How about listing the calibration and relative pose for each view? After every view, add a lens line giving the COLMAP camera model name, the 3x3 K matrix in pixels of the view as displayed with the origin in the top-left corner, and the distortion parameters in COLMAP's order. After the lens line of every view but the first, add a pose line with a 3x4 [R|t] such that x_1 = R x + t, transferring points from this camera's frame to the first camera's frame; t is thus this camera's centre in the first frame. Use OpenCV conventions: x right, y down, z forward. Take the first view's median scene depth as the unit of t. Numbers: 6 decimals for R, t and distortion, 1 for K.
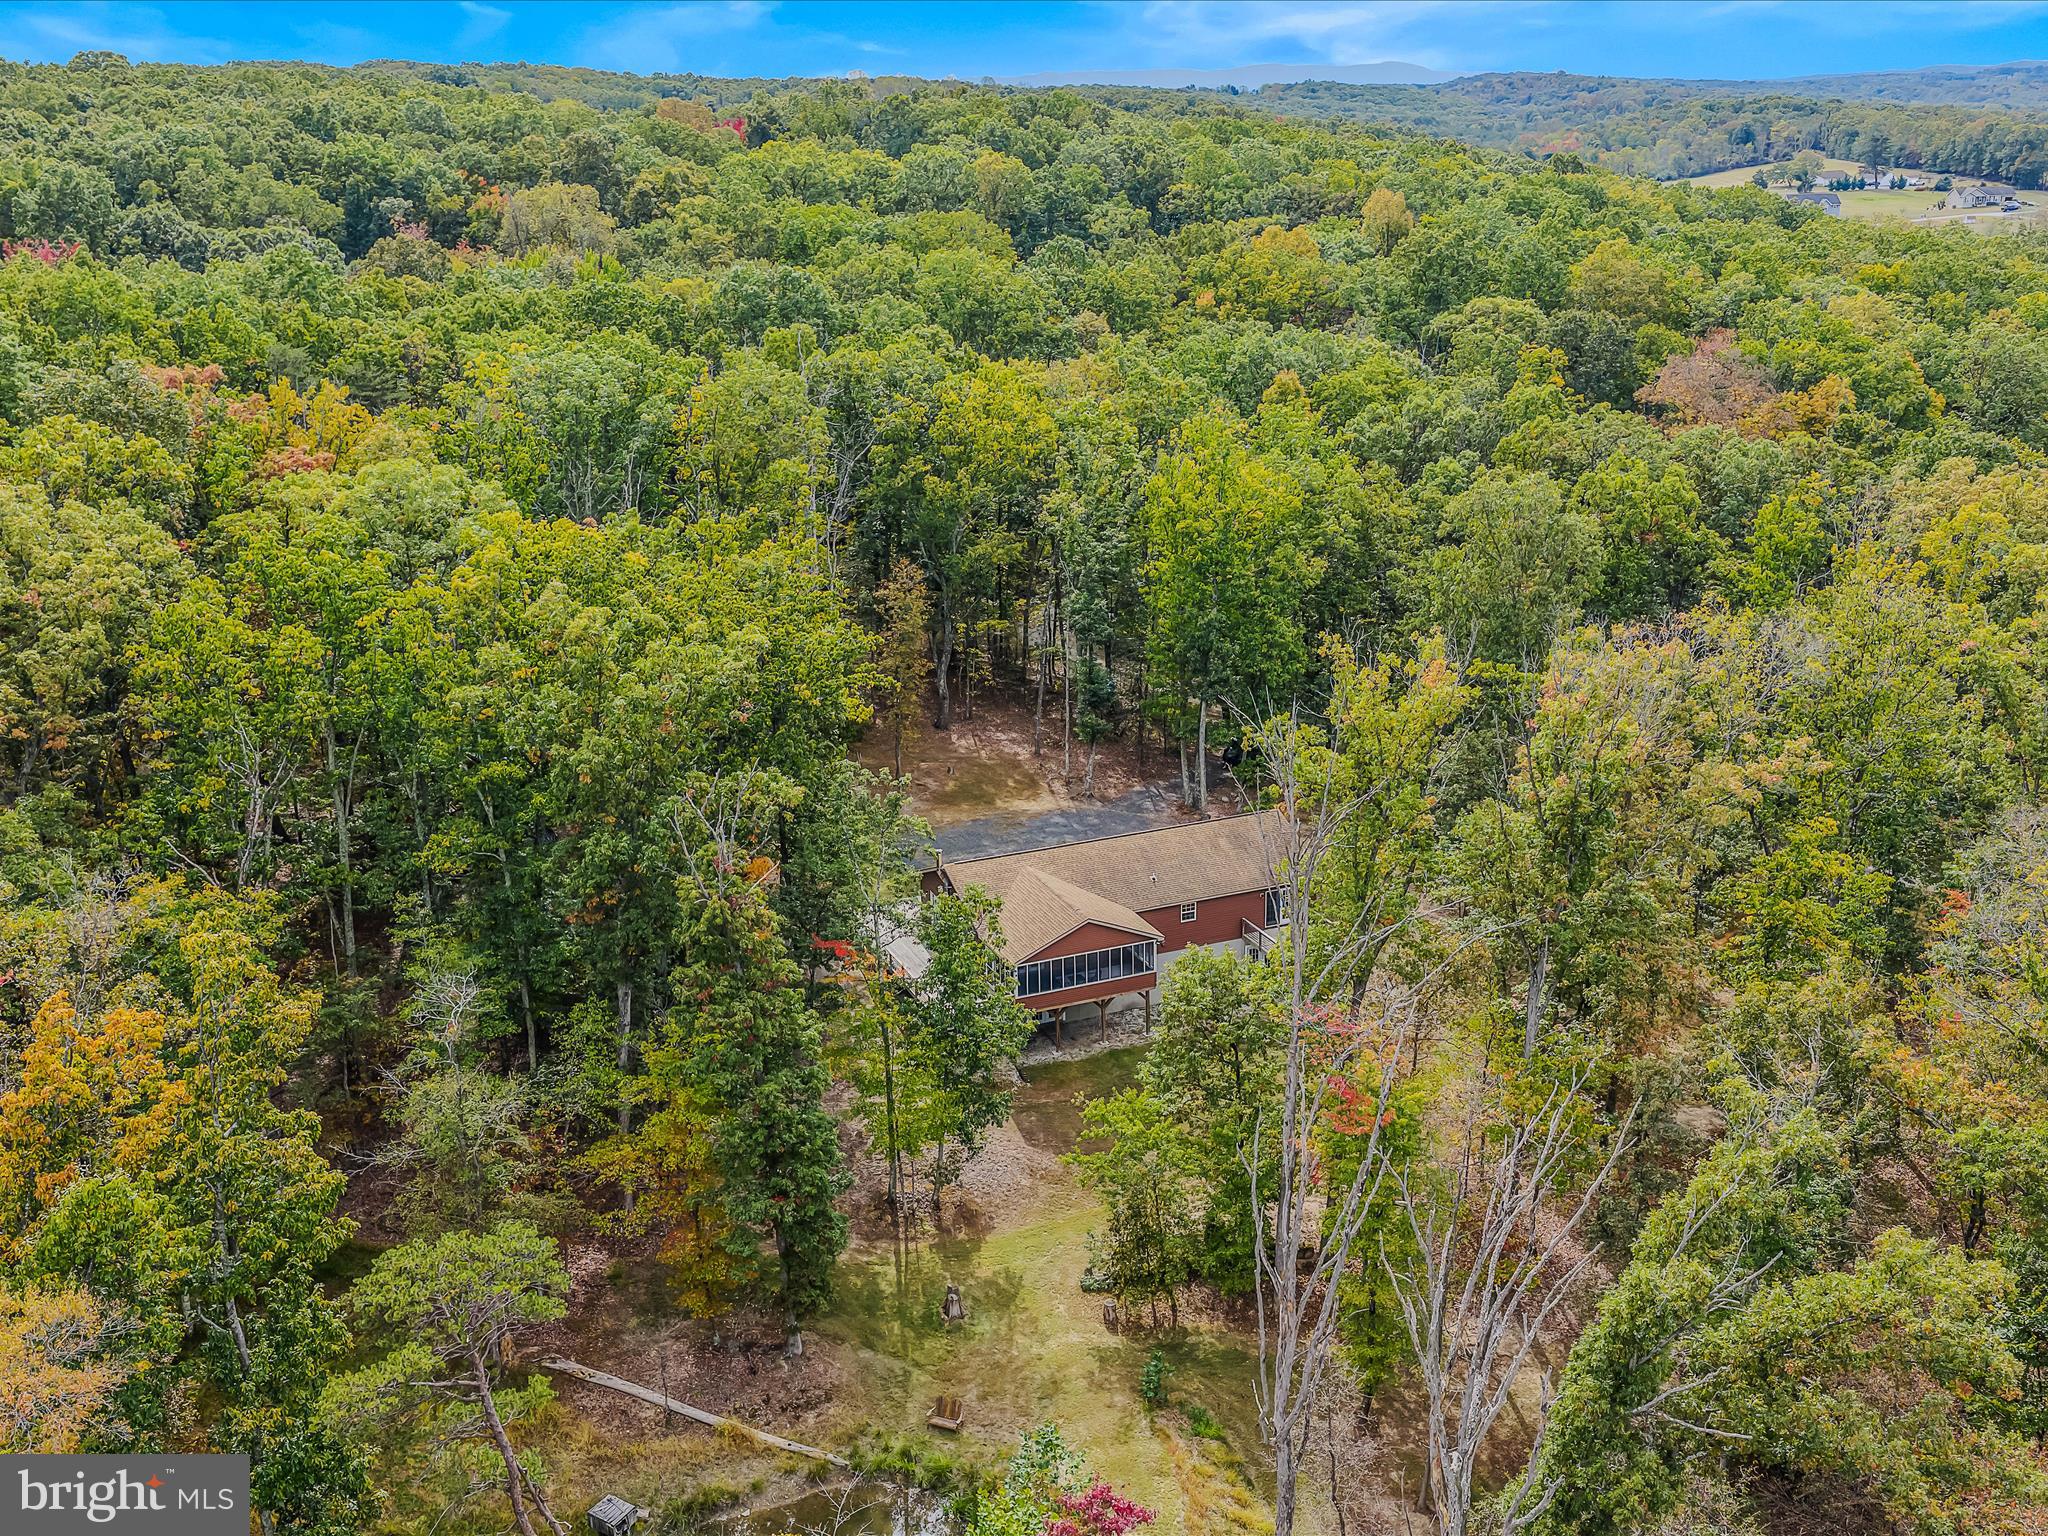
lens RADIAL K [[2002.5, 0, 1024.0], [0, 2002.5, 768.0], [0, 0, 1]] dist [0.005792, -0.003448]
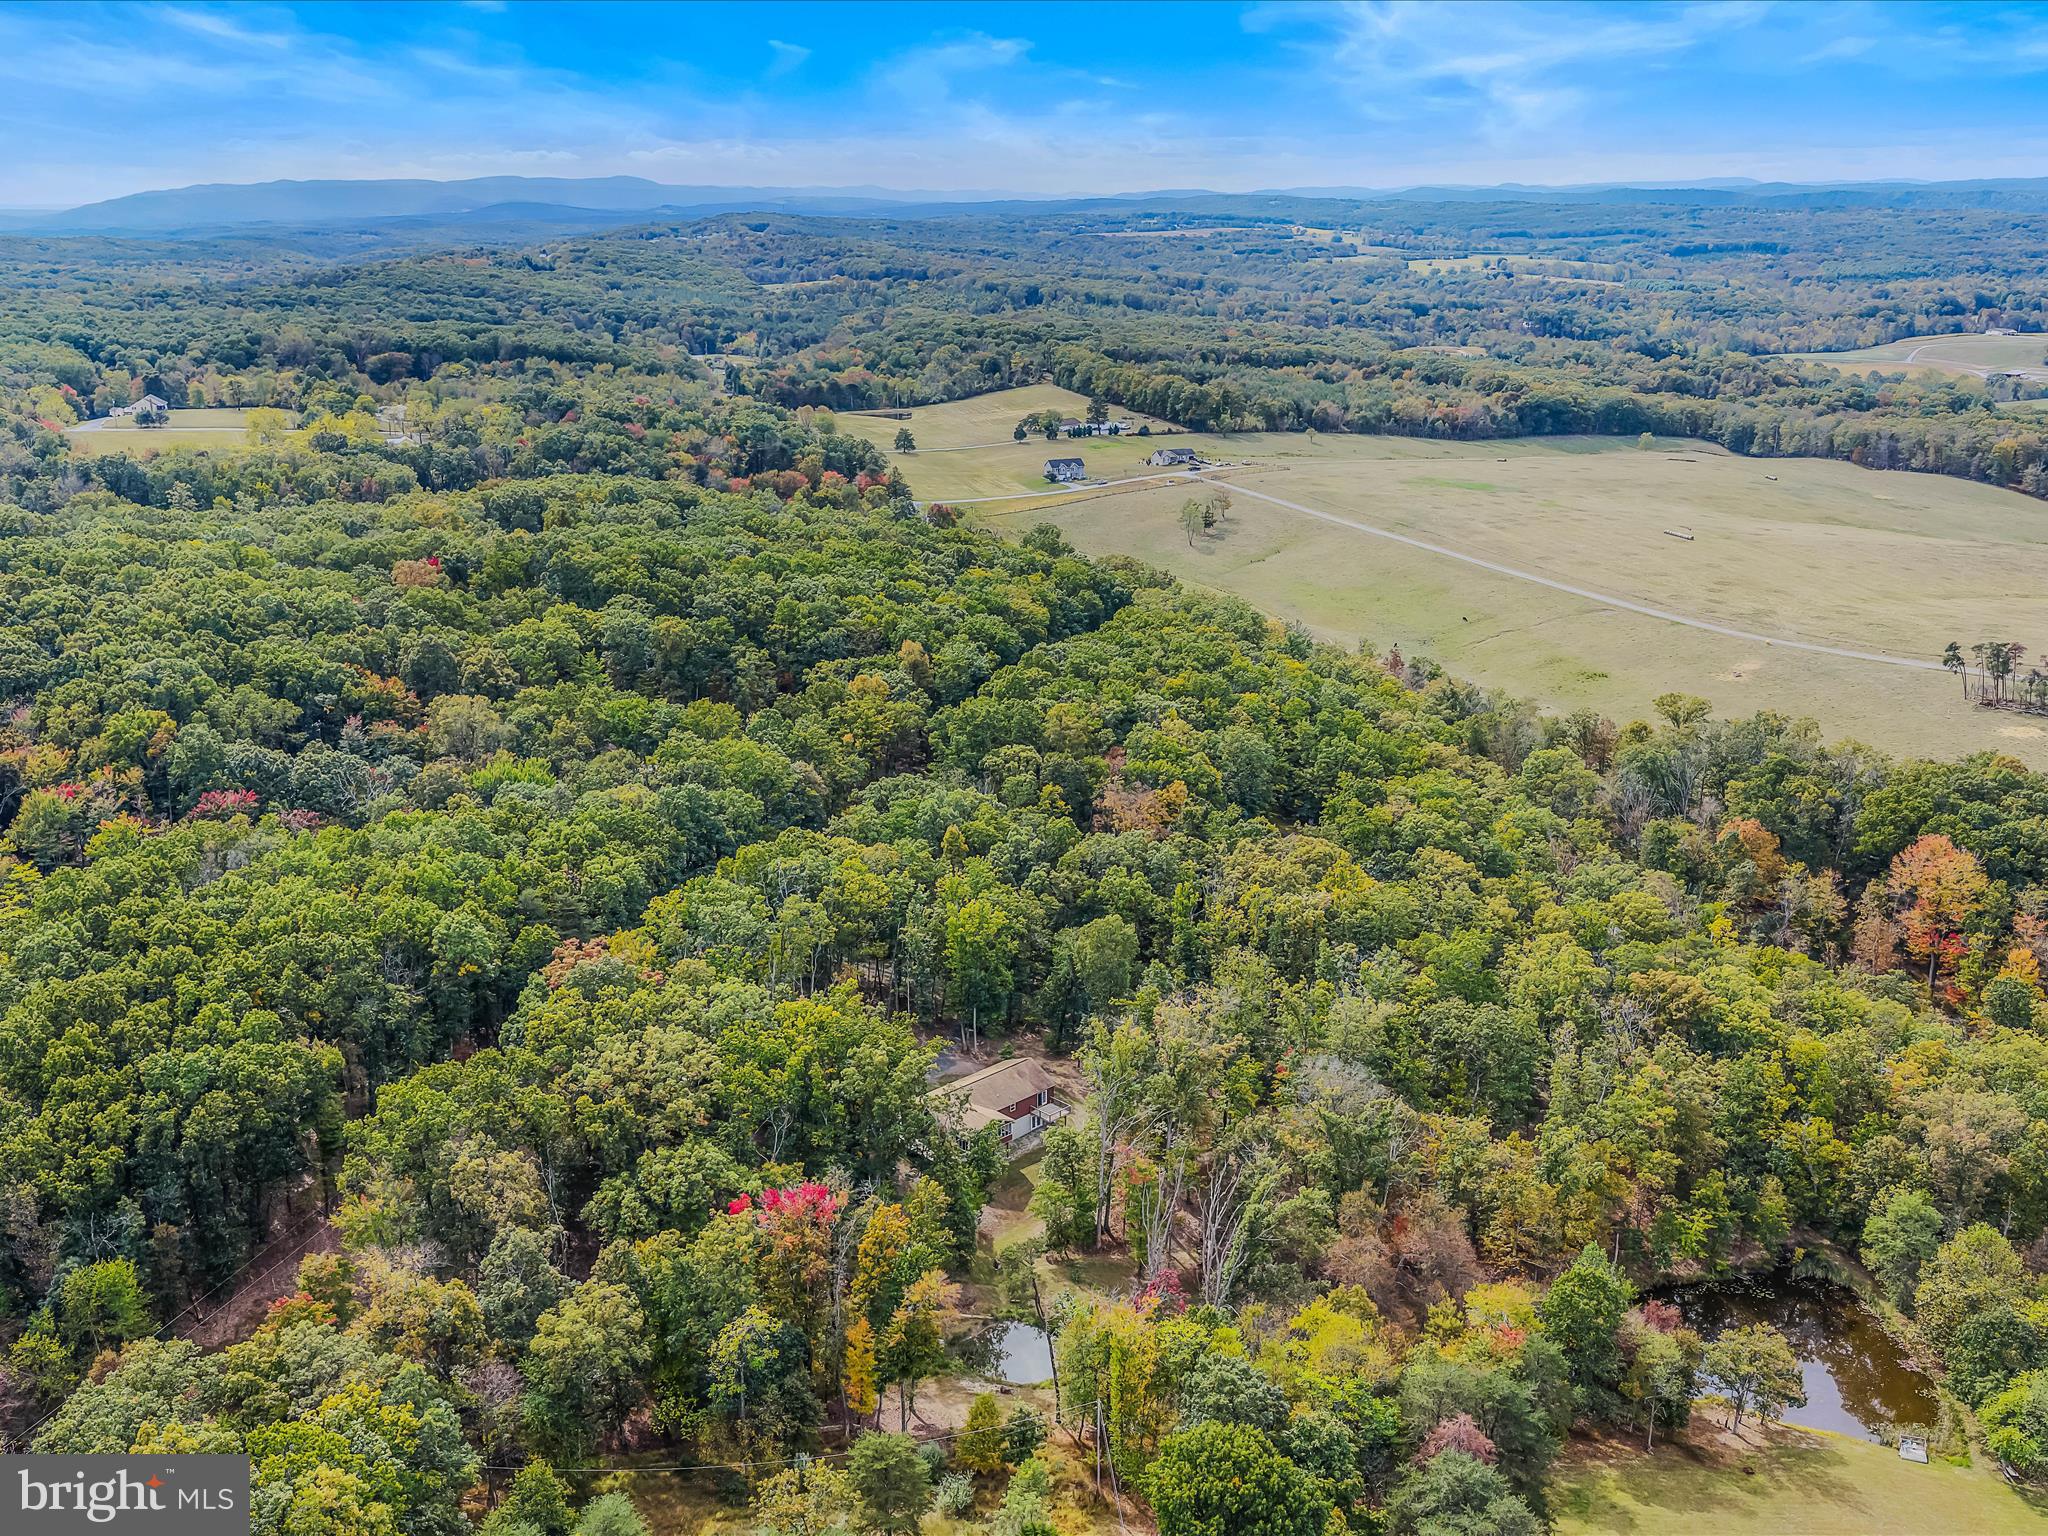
lens RADIAL K [[2002.5, 0, 1024.0], [0, 2002.5, 768.0], [0, 0, 1]] dist [0.005792, -0.003448]
pose [[0.927286, -0.085493, 0.364460, -0.576215], [0.093244, 0.995637, -0.003686, -0.251910], [-0.362555, 0.037402, 0.931212, -1.009048]]
